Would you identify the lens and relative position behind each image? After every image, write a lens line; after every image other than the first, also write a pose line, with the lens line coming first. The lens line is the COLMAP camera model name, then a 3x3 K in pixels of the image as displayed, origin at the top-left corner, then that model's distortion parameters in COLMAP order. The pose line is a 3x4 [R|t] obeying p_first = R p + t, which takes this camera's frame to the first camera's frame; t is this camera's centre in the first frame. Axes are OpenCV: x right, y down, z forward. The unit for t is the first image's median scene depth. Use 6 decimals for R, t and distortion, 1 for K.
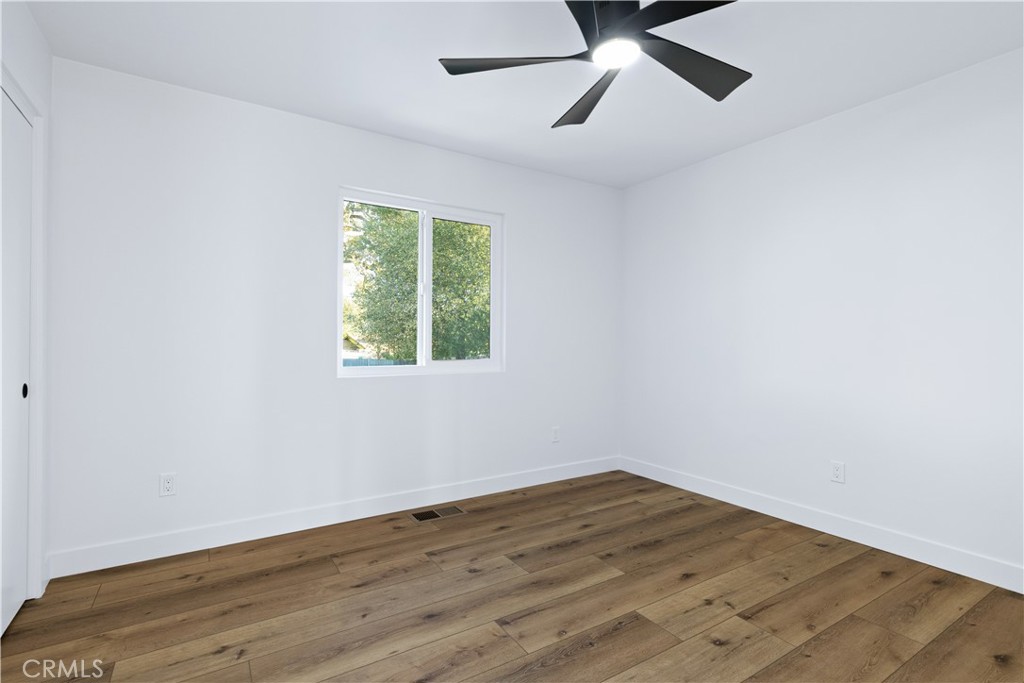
lens RADIAL K [[462.3, 0, 507.8], [0, 462.3, 341.3], [0, 0, 1]] dist [0.006872, -0.000229]
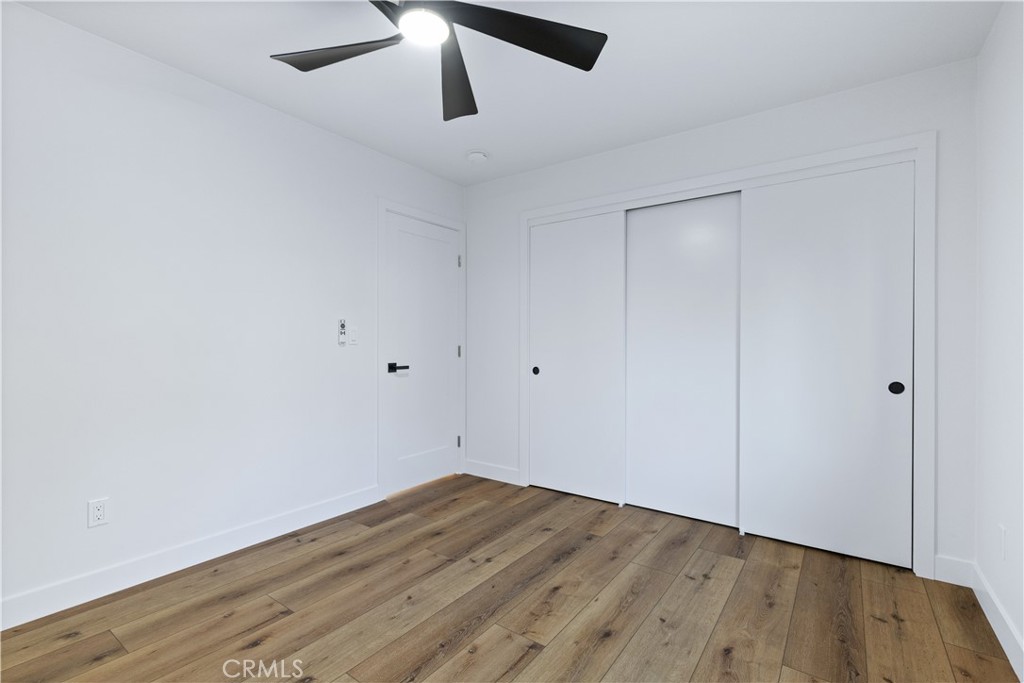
lens RADIAL K [[462.3, 0, 507.8], [0, 462.3, 341.3], [0, 0, 1]] dist [0.006872, -0.000229]
pose [[-0.923885, -0.009407, -0.382554, 0.412630], [-0.009620, 0.999953, -0.001356, -0.018752], [0.382548, 0.002427, -0.923932, 1.856996]]
